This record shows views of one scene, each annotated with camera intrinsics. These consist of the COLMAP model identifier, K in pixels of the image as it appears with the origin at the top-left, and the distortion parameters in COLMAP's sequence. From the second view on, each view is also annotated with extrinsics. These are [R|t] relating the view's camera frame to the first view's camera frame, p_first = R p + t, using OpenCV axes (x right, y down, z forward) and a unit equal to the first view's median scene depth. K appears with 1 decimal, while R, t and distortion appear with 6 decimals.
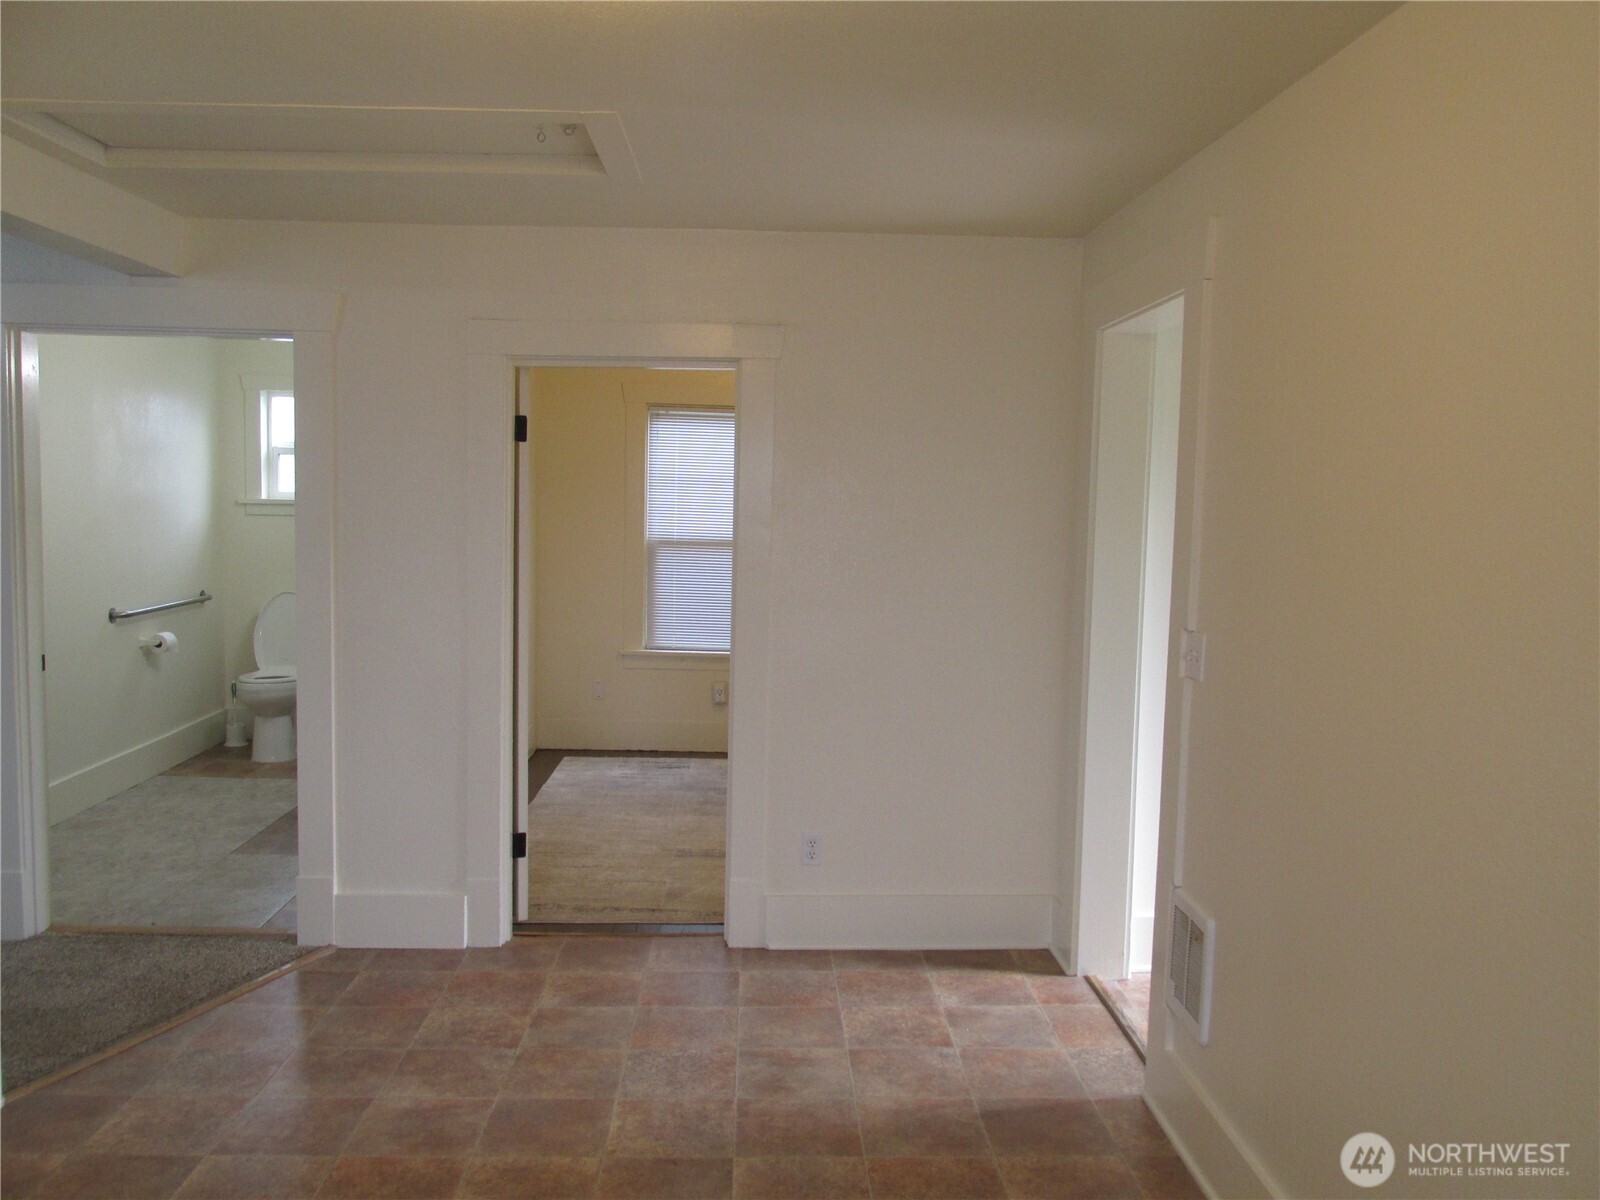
lens RADIAL K [[1341.1, 0, 800.0], [0, 1341.1, 600.0], [0, 0, 1]] dist [-0.037816, 0.008665]
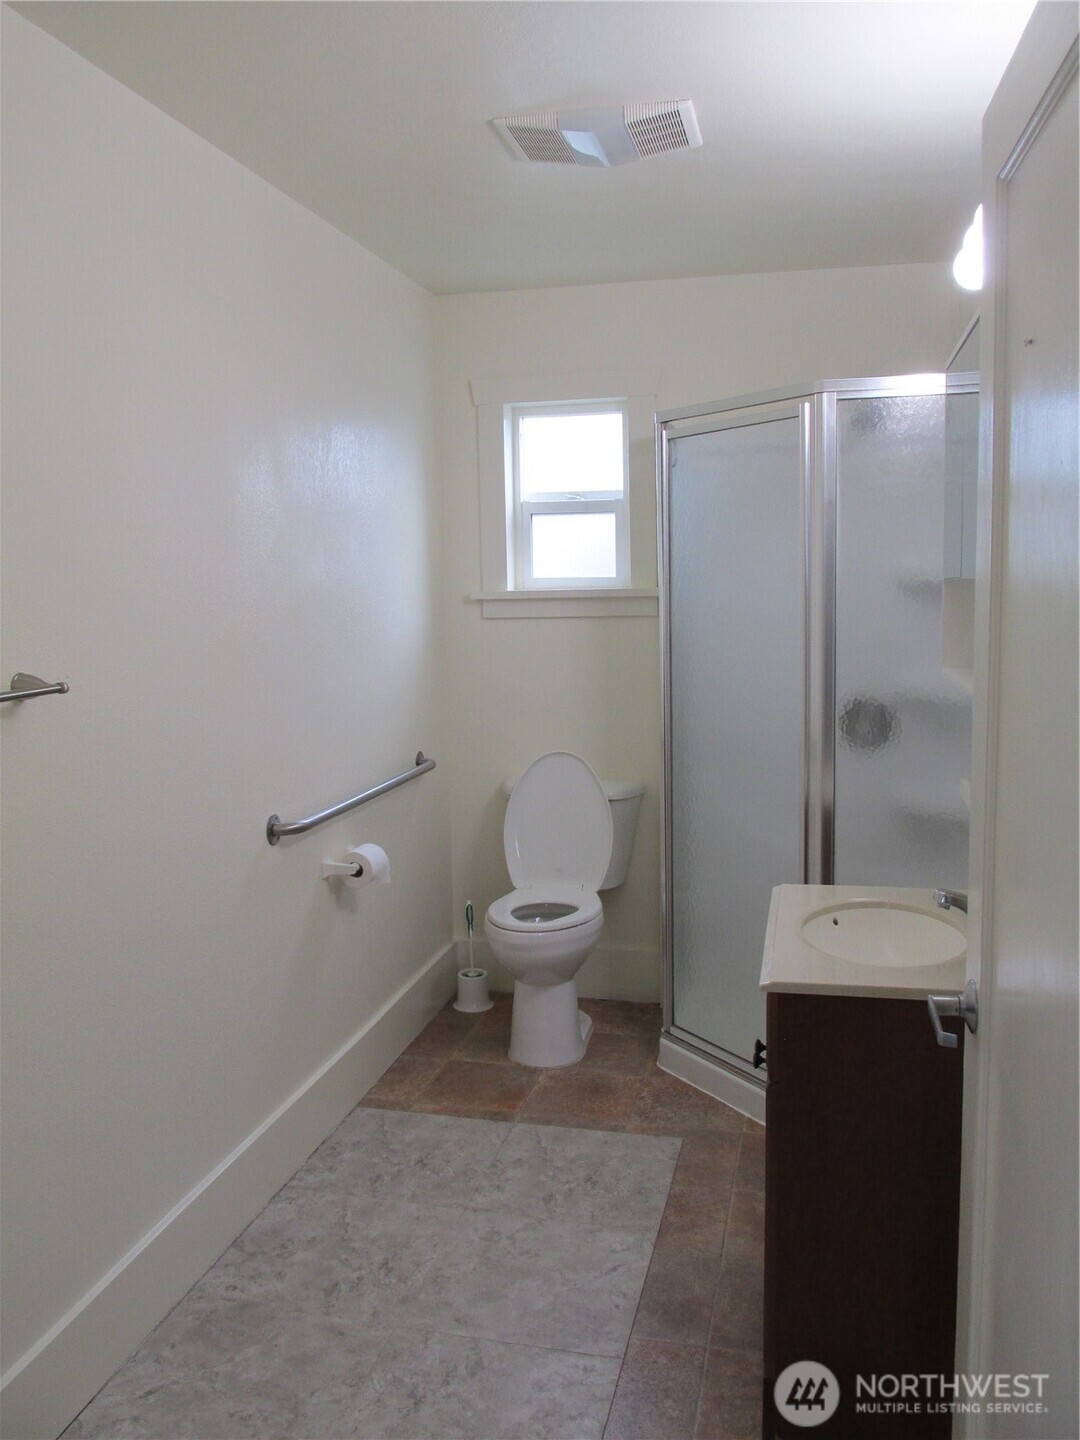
lens RADIAL K [[1206.9, 0, 540.0], [0, 1206.9, 720.0], [0, 0, 1]] dist [-0.037816, 0.008665]
pose [[0.963430, -0.003960, -0.267929, -0.259357], [0.014566, 0.999186, 0.037611, -0.040732], [0.267562, -0.040138, 0.962704, 0.512963]]
